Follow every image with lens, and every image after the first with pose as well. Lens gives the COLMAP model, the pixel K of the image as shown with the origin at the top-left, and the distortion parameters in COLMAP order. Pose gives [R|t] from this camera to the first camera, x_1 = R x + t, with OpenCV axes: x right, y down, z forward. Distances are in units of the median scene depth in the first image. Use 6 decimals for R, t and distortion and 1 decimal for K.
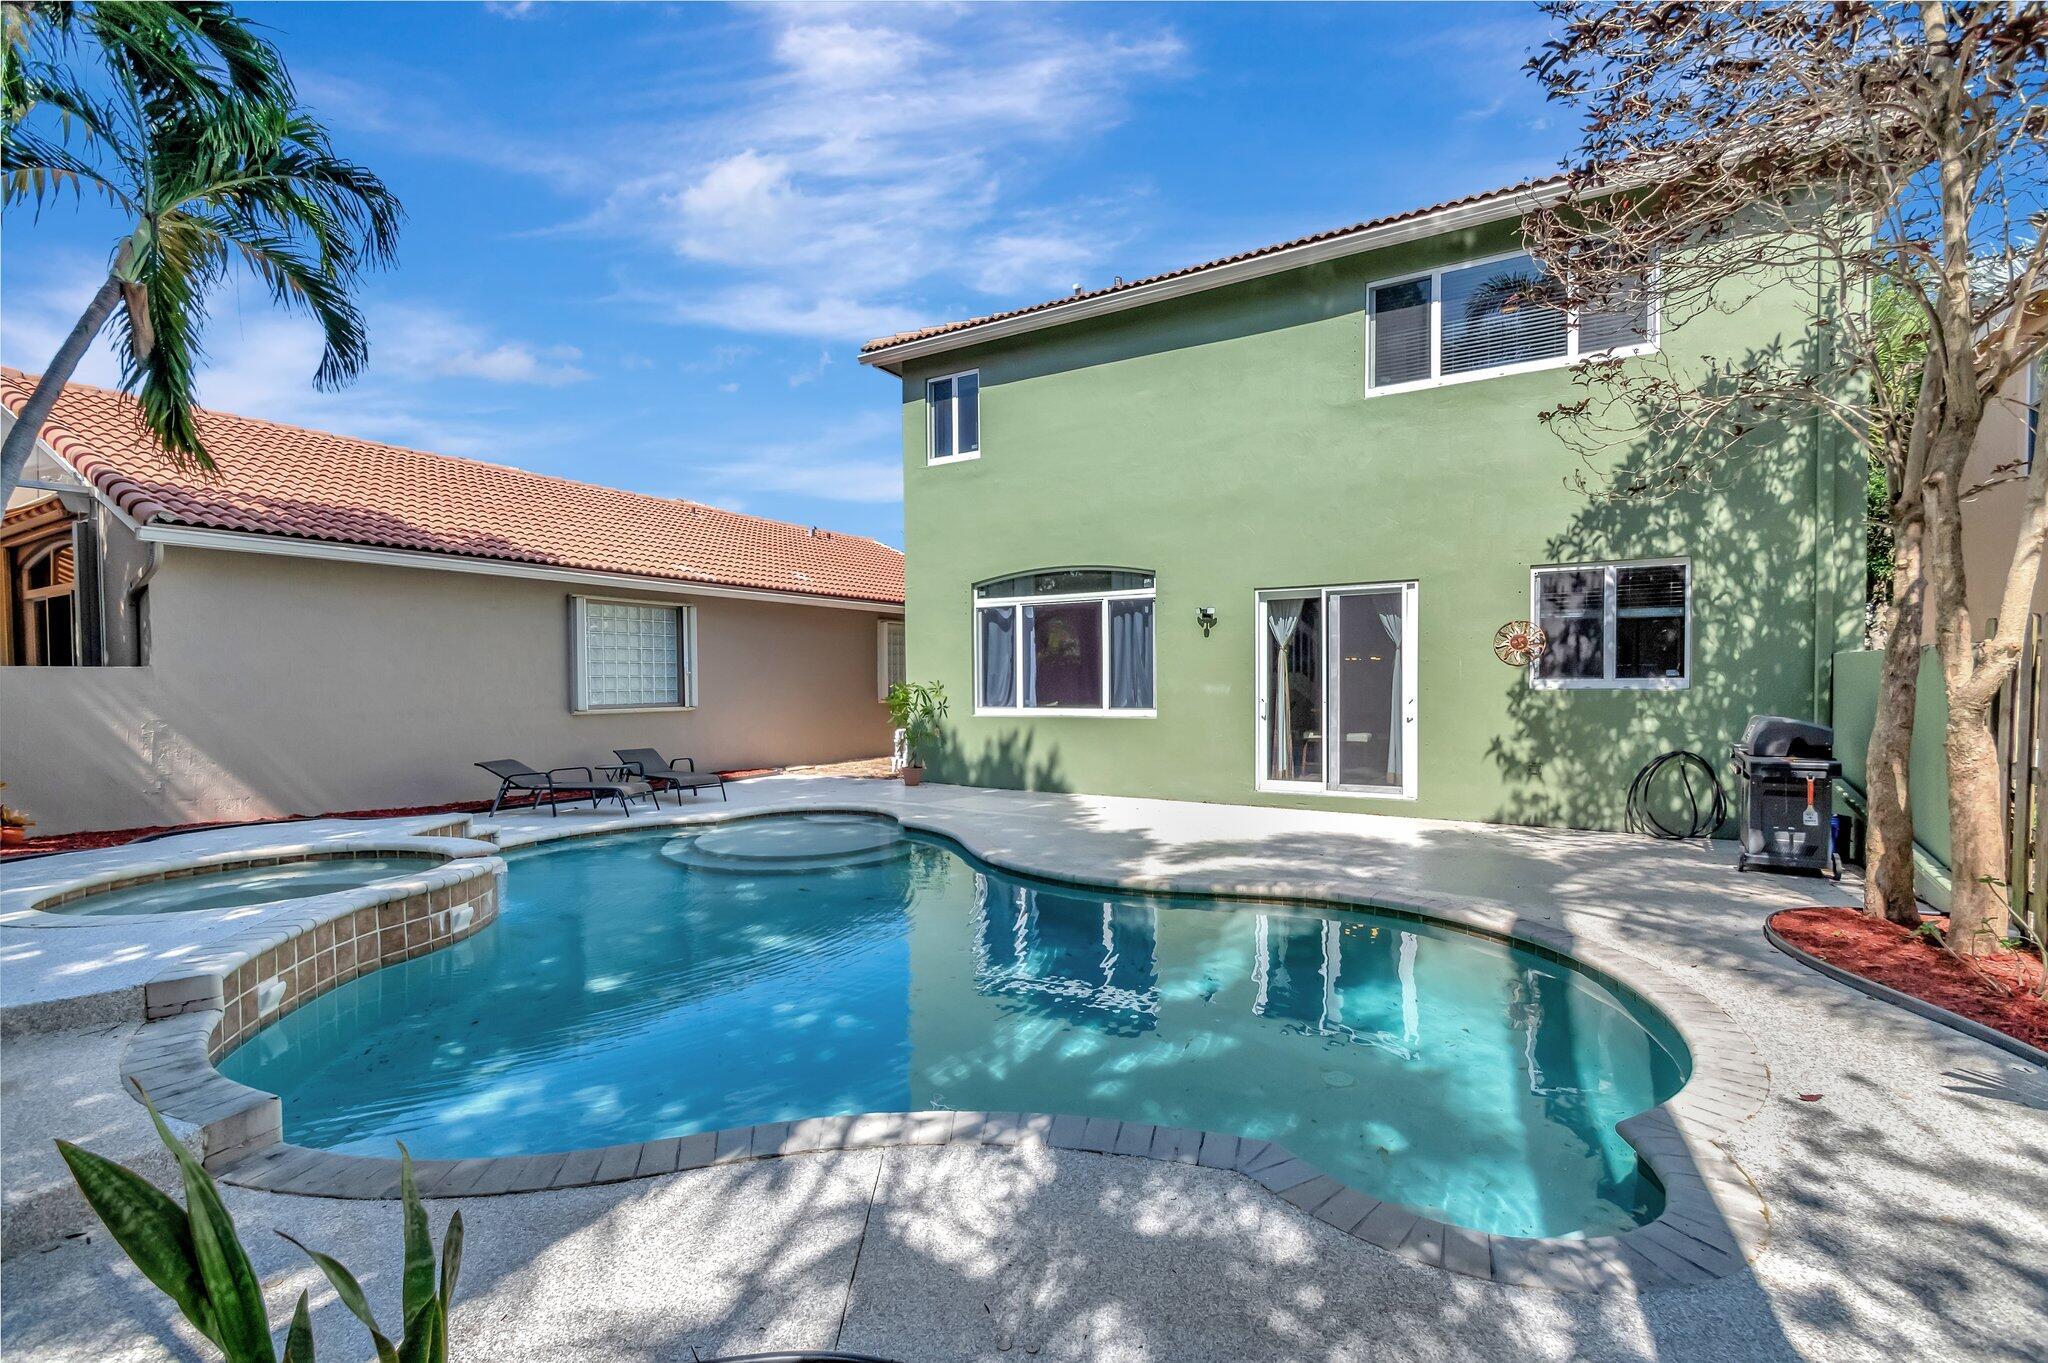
lens RADIAL K [[908.7, 0, 1033.2], [0, 908.7, 673.4], [0, 0, 1]] dist [-0.004956, -0.000476]
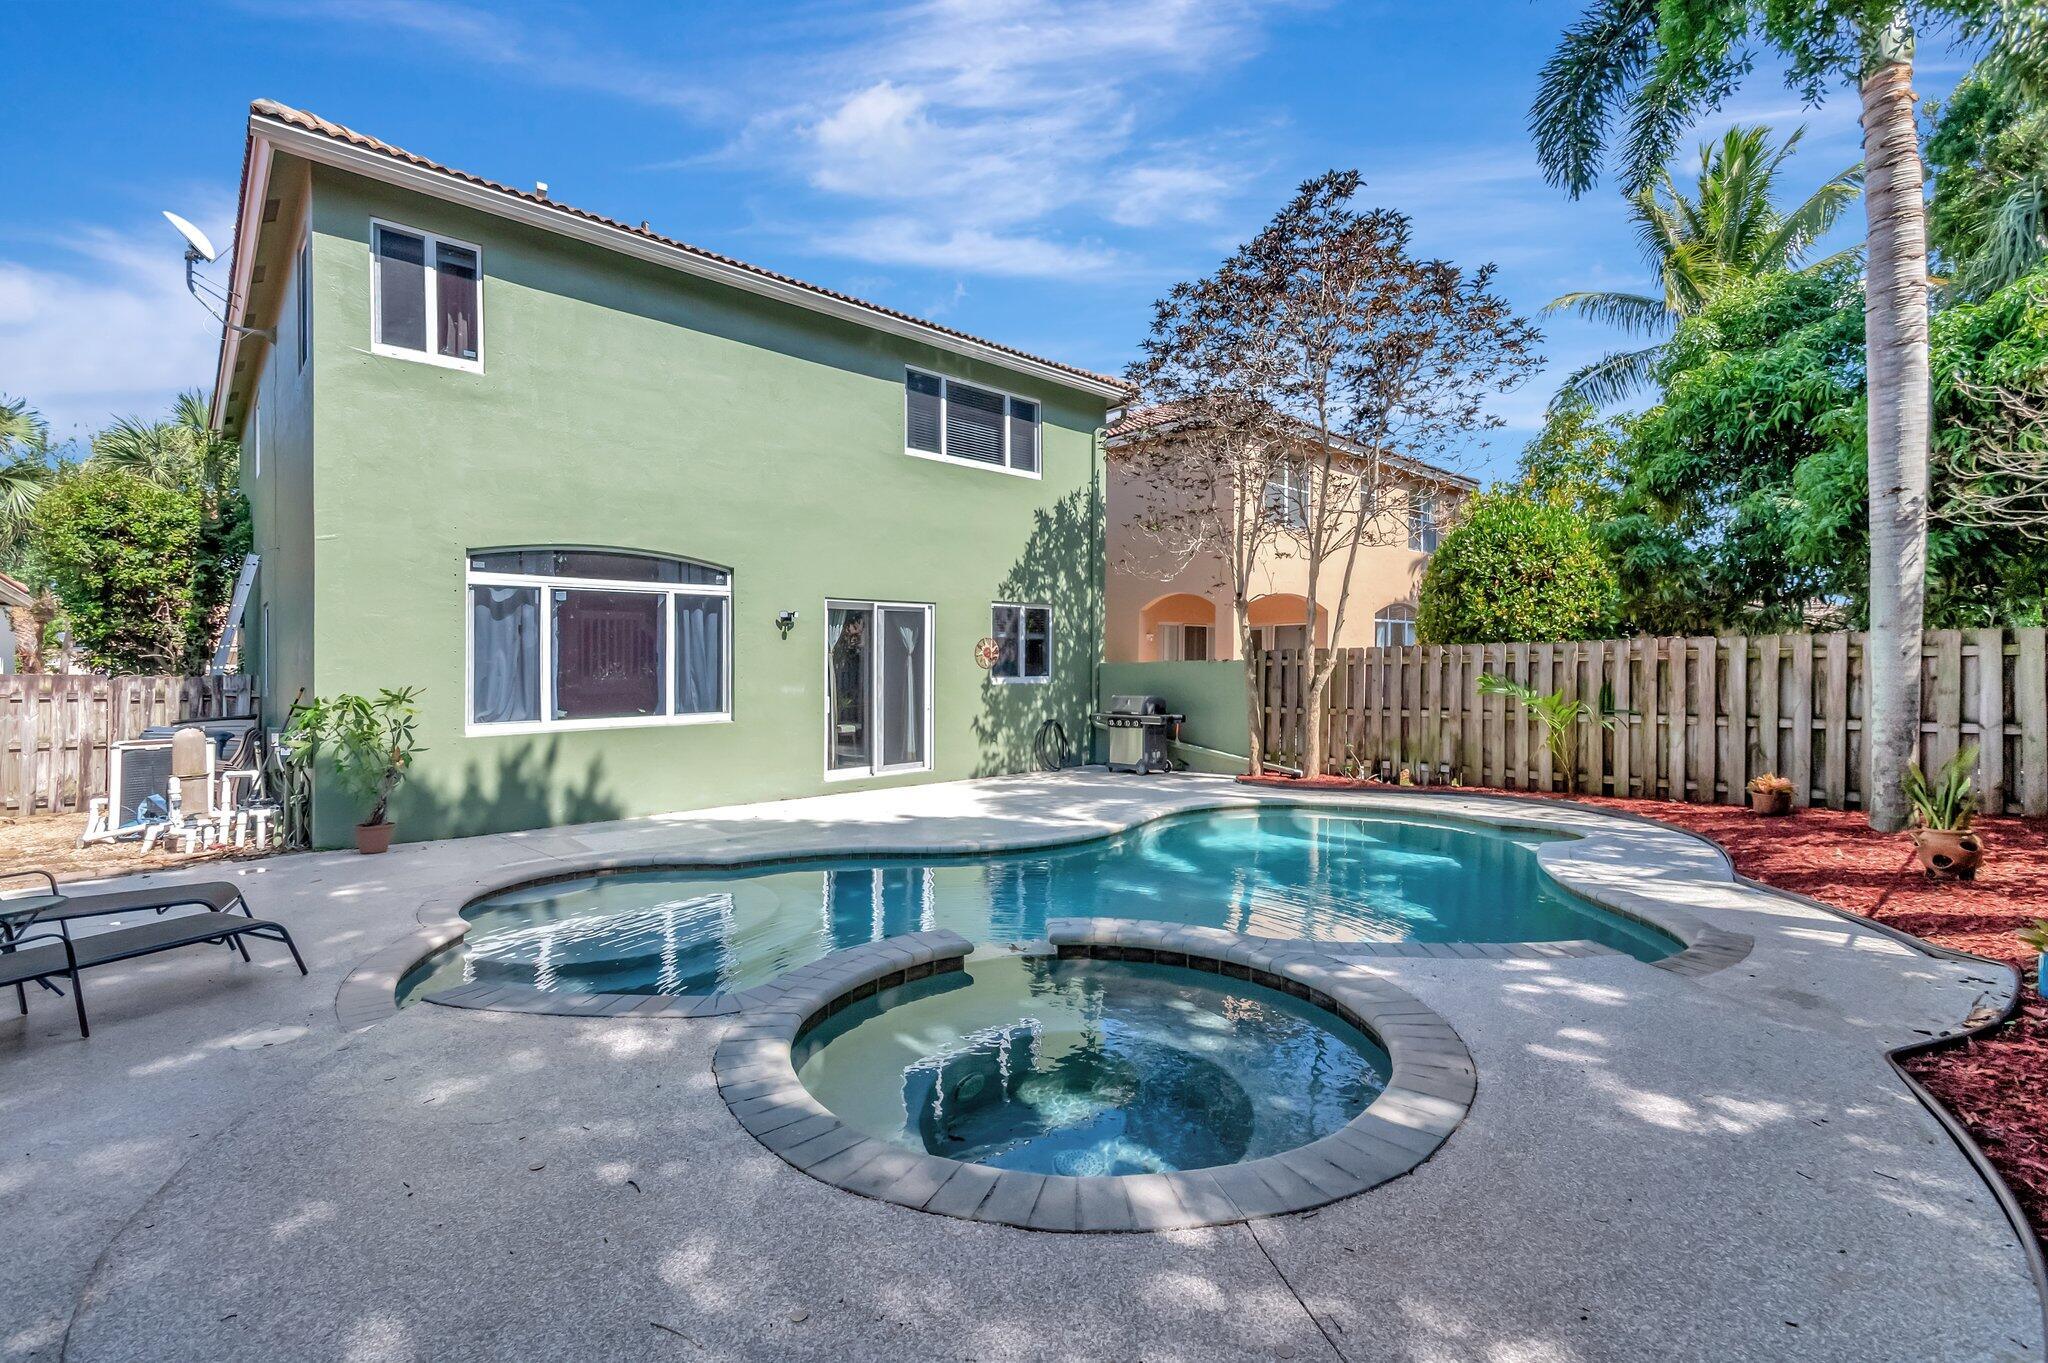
lens RADIAL K [[908.7, 0, 1033.6], [0, 908.7, 681.9], [0, 0, 1]] dist [-0.004956, -0.000476]
pose [[0.248943, -0.013050, 0.968430, -0.814867], [0.007604, 0.999905, 0.011520, -0.001301], [-0.968488, 0.004496, 0.249019, 0.517676]]
